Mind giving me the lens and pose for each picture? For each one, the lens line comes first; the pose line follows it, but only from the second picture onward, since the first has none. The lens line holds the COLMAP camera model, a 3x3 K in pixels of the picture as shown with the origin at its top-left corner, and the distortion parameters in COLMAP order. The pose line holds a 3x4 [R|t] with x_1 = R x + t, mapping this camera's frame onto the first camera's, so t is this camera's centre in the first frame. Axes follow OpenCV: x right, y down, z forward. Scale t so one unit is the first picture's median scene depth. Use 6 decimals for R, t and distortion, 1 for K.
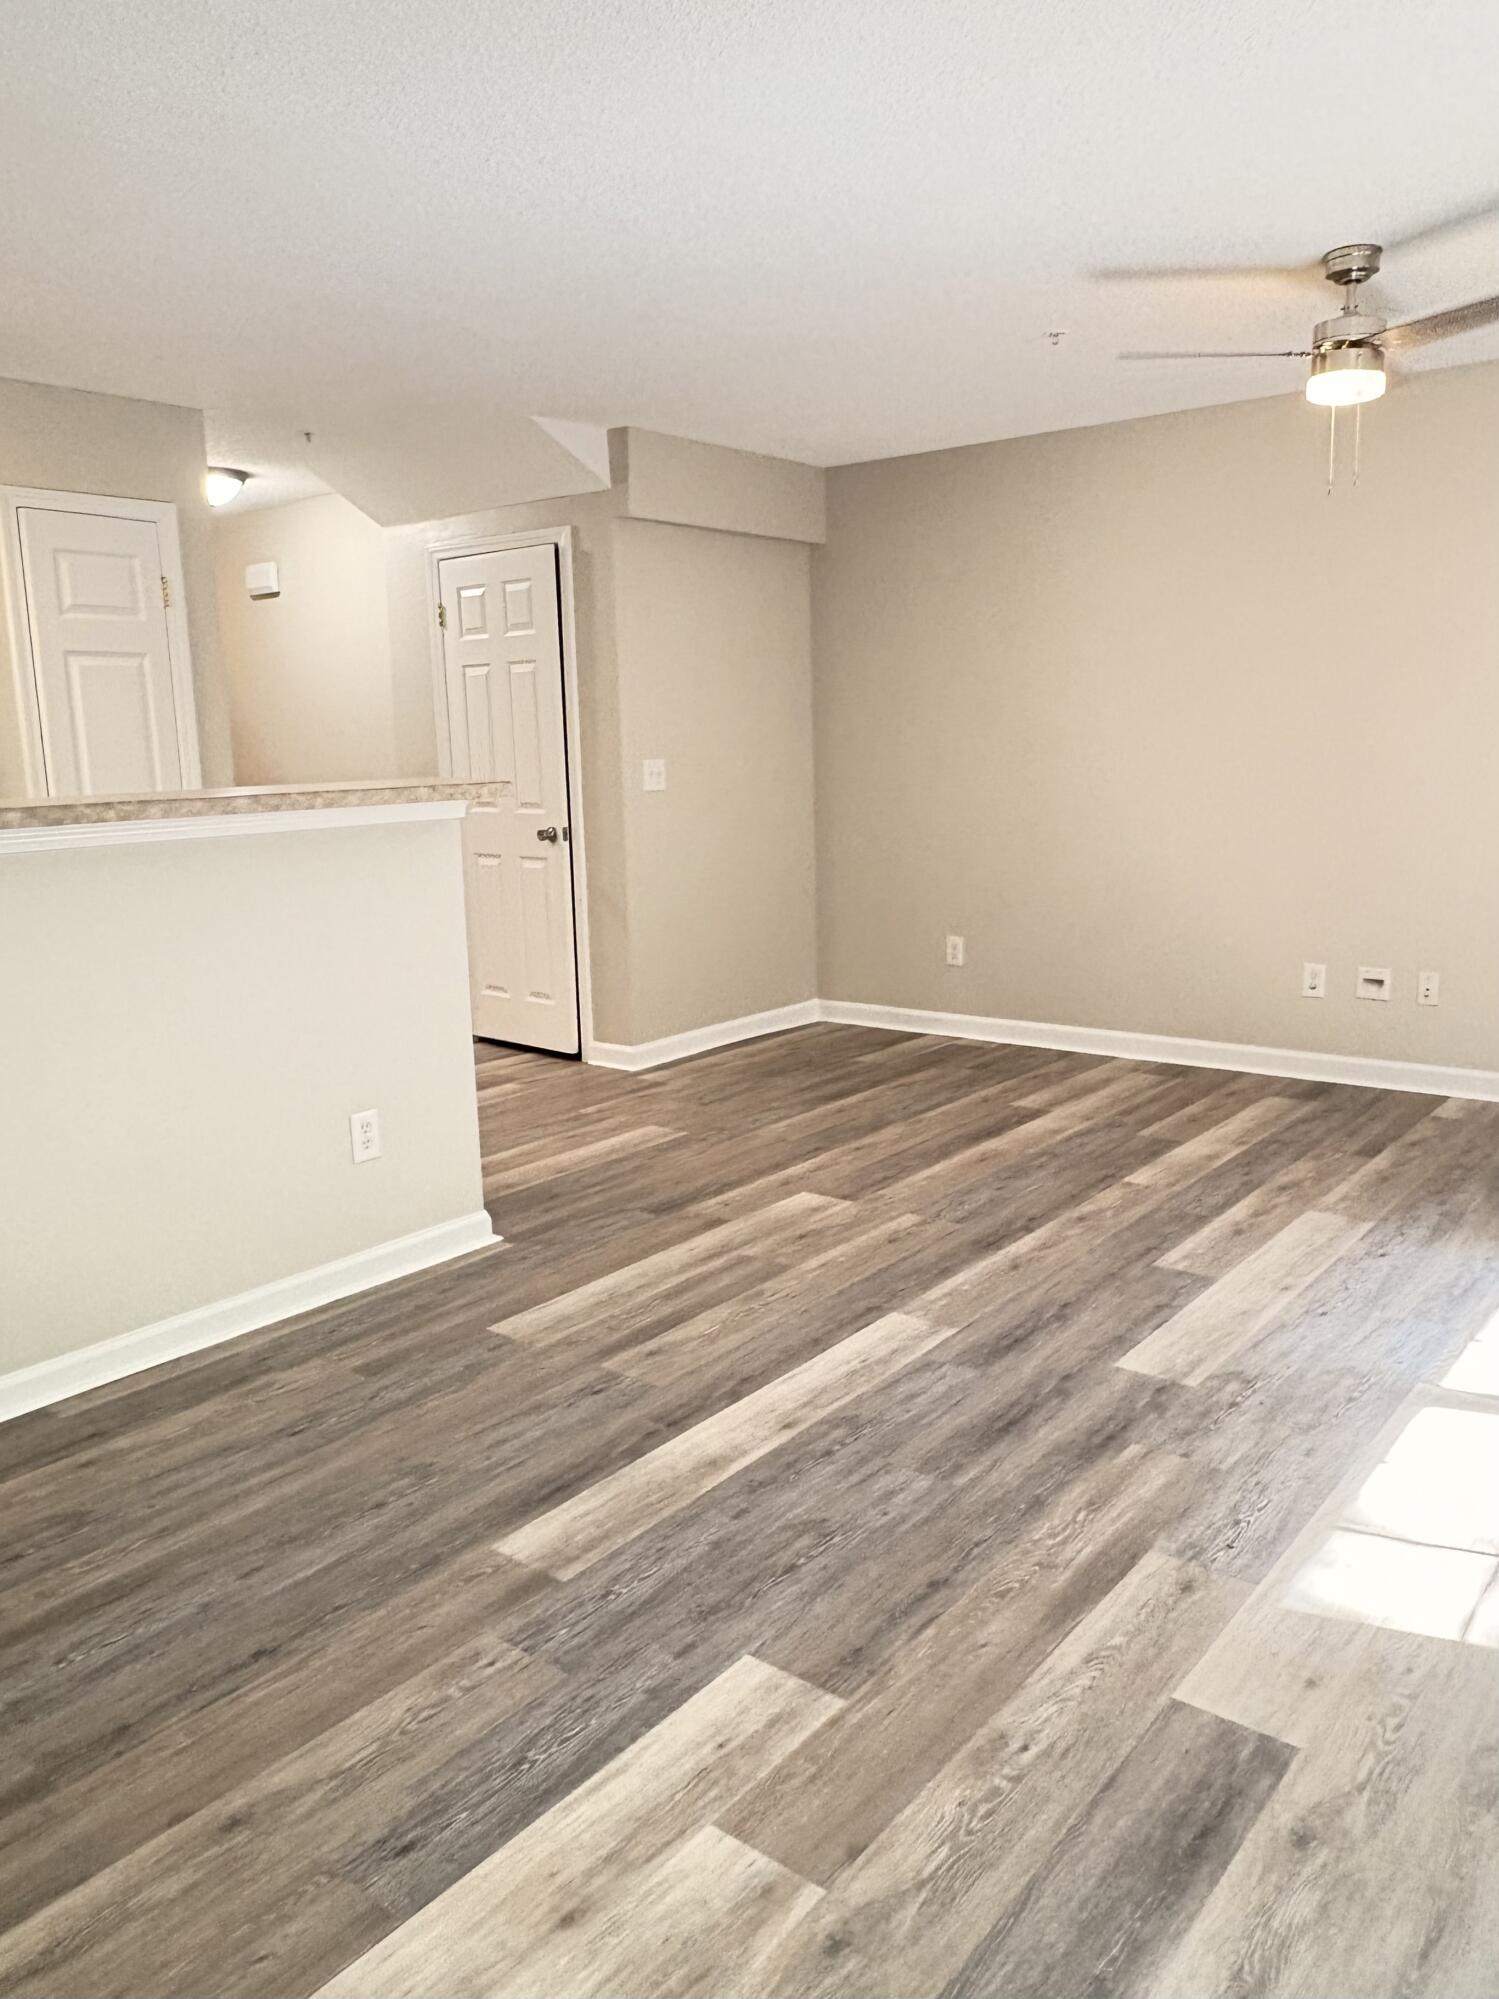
lens RADIAL K [[1473.8, 0, 749.5], [0, 1473.8, 999.5], [0, 0, 1]] dist [0.004135, 0.001452]
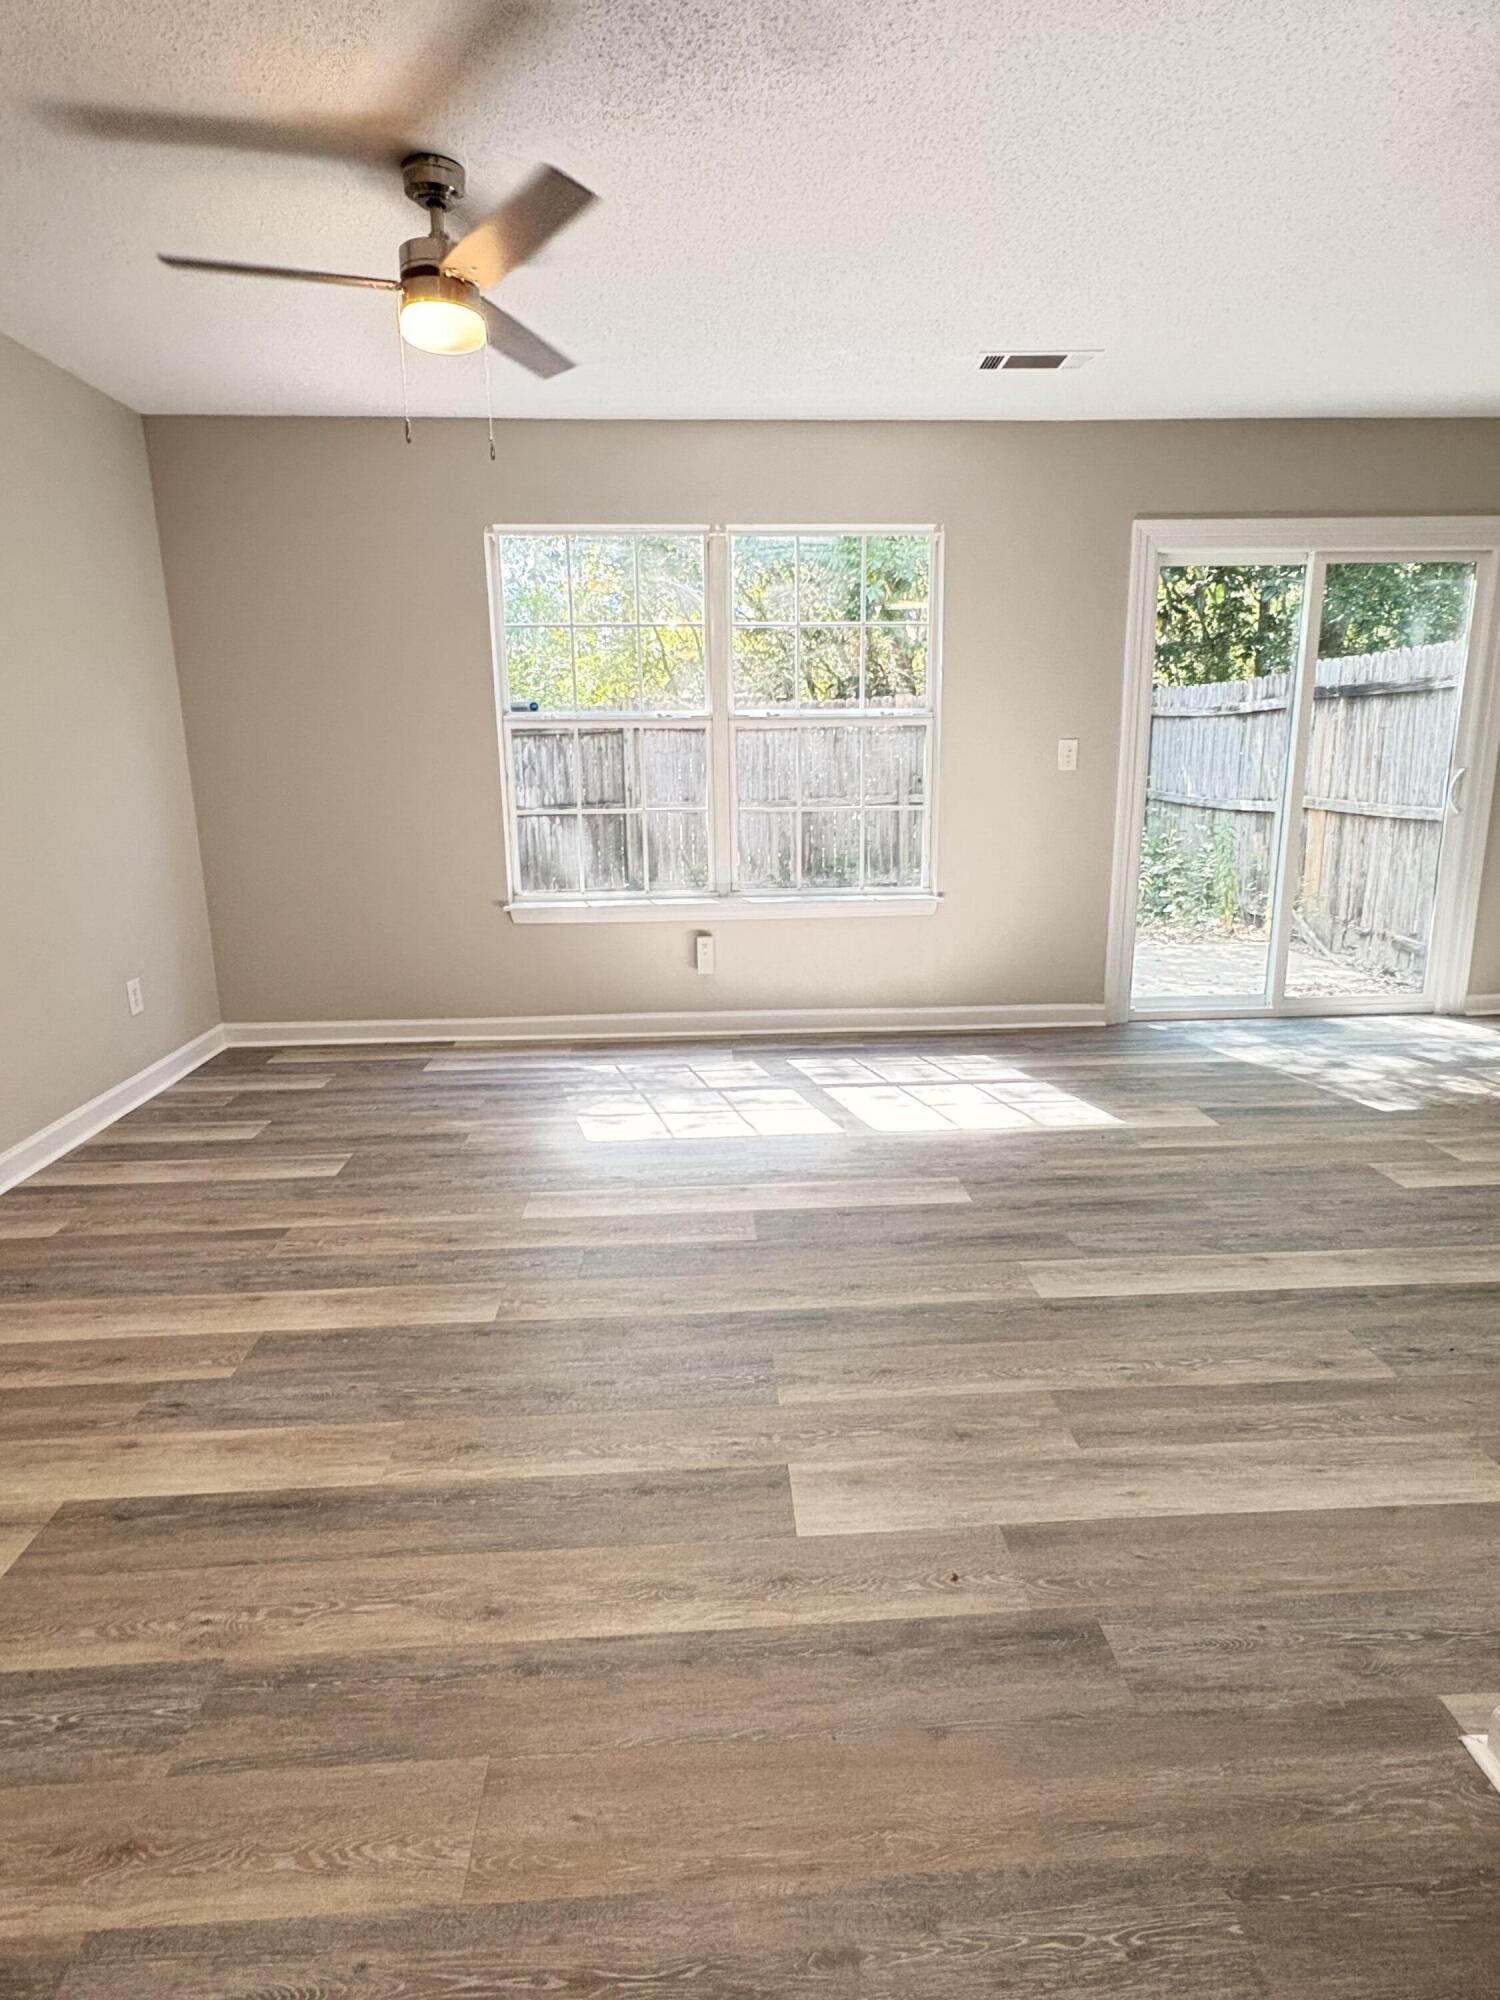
lens RADIAL K [[1093.2, 0, 750.0], [0, 1093.2, 1000.0], [0, 0, 1]] dist [-0.003457, -0.000428]
pose [[-0.666215, -0.130891, 0.734183, -0.272527], [0.165481, 0.933988, 0.316674, -0.227322], [-0.727168, 0.332466, -0.600577, 1.468438]]
